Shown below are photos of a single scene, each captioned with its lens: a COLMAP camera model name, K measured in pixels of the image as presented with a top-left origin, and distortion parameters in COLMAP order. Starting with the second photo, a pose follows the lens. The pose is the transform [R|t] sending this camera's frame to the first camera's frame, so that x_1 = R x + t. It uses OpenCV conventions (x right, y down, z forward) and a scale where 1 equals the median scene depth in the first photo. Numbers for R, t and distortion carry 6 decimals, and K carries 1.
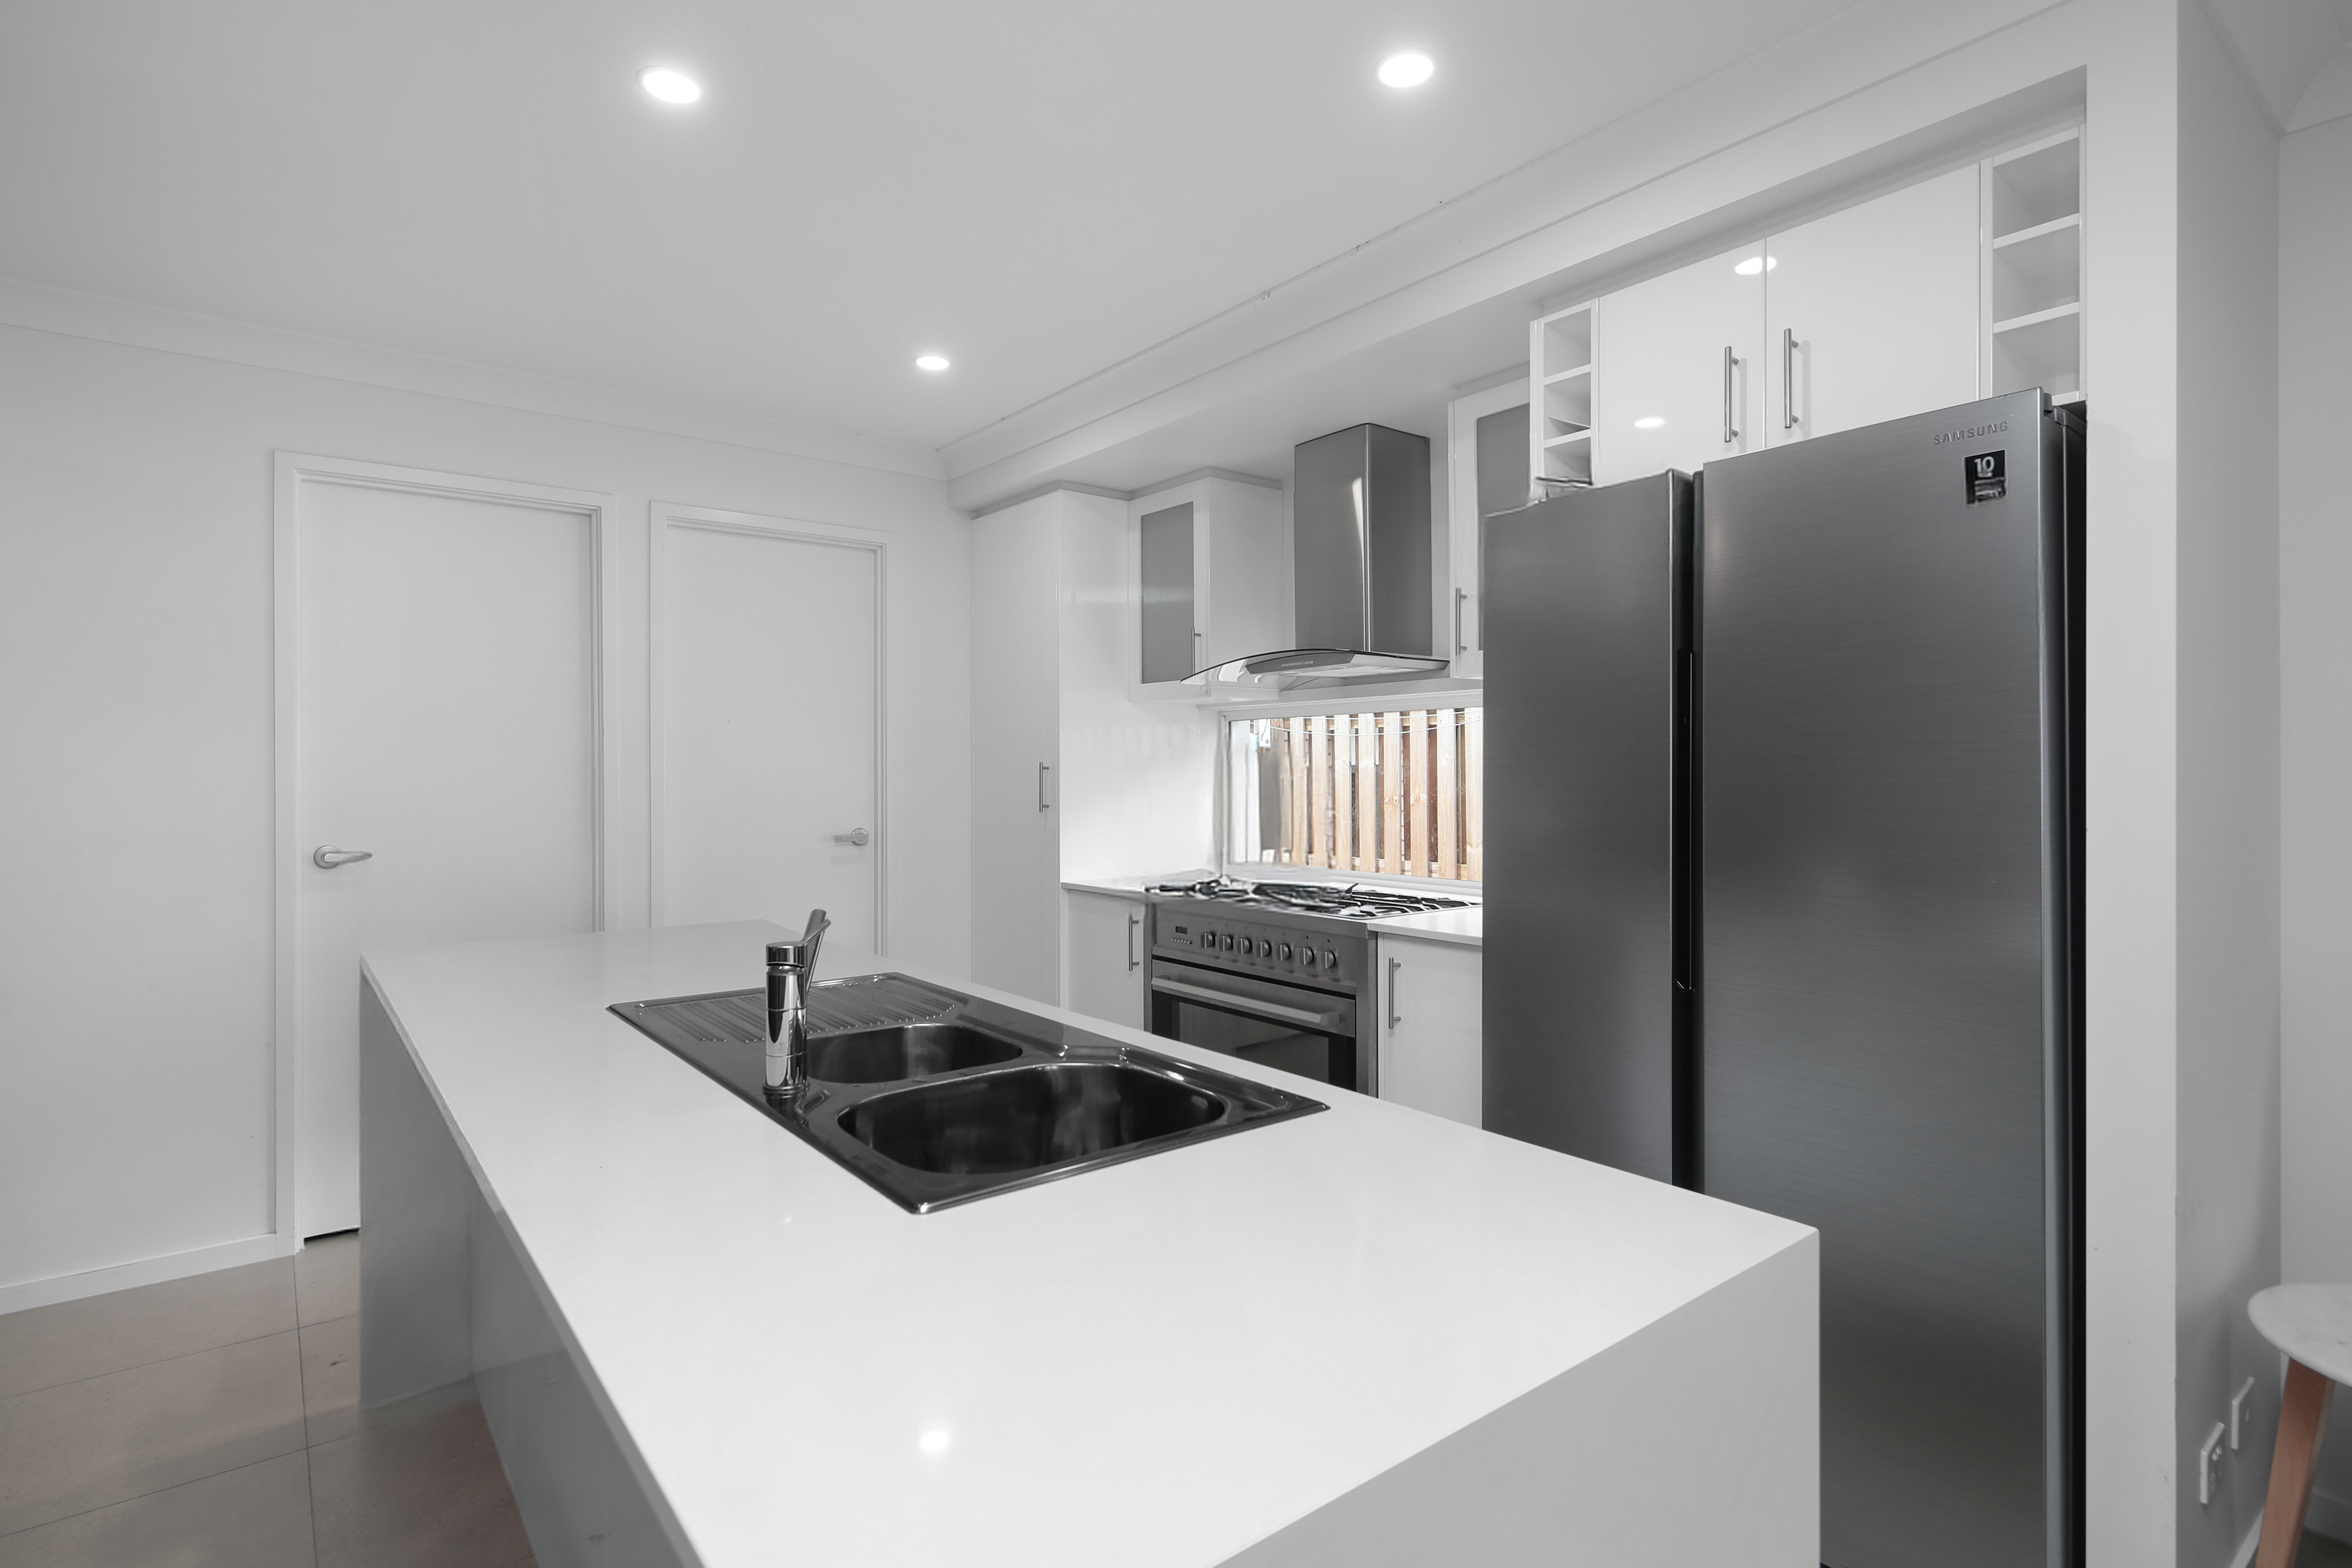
lens RADIAL K [[1158.4, 0, 1176.0], [0, 1158.4, 784.0], [0, 0, 1]] dist [0.001371, 0.000468]
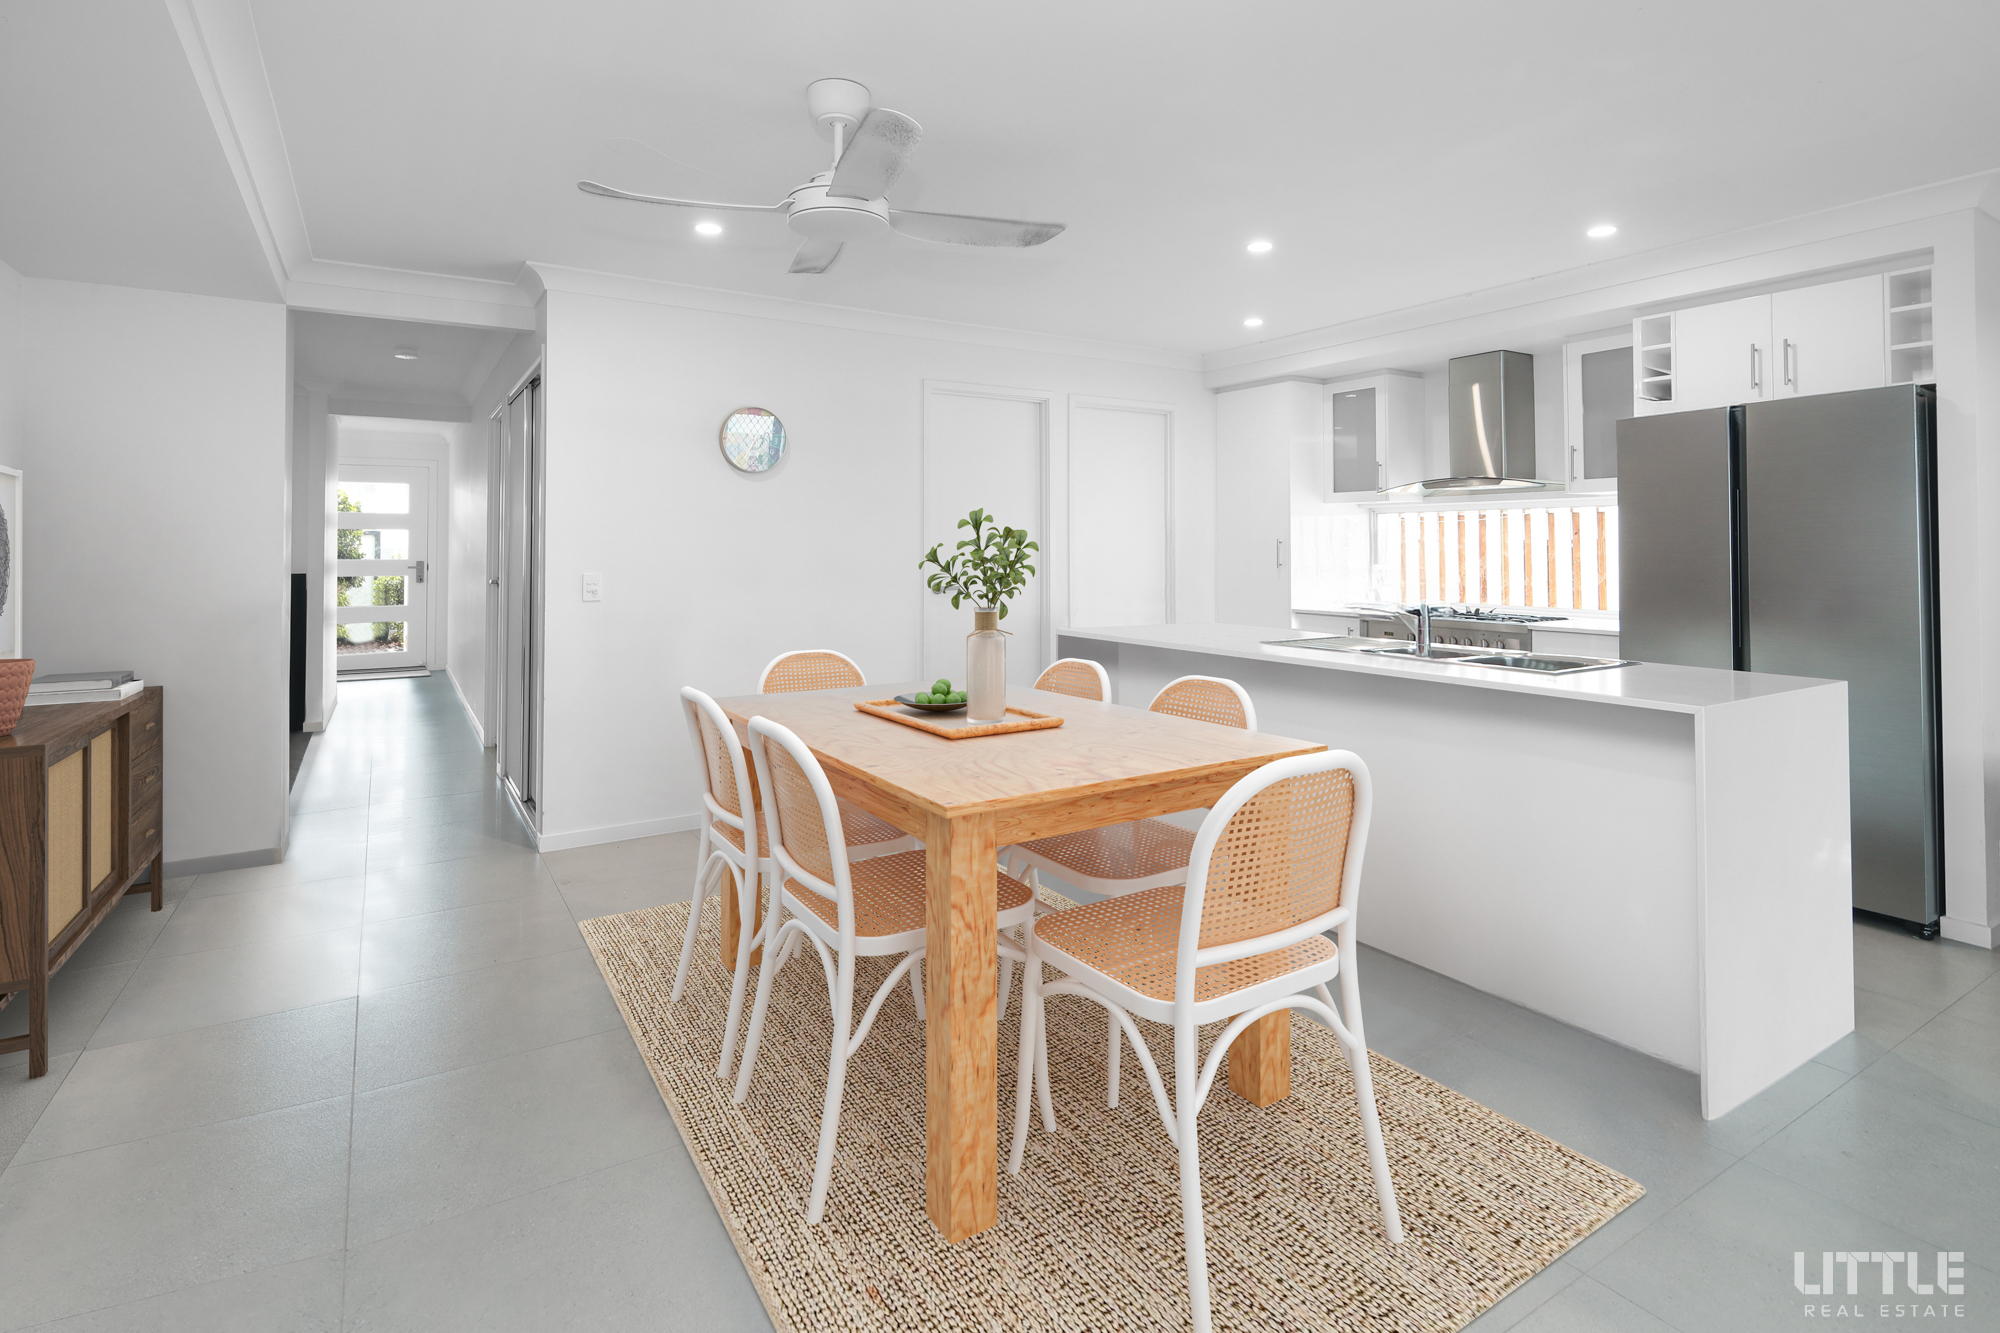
lens RADIAL K [[981.1, 0, 996.9], [0, 981.1, 542.9], [0, 0, 1]] dist [-0.001158, -0.000914]
pose [[0.993668, -0.000697, -0.112353, -0.426182], [-0.000802, 0.999911, -0.013295, 0.007397], [0.112353, 0.013301, 0.993579, -0.569881]]
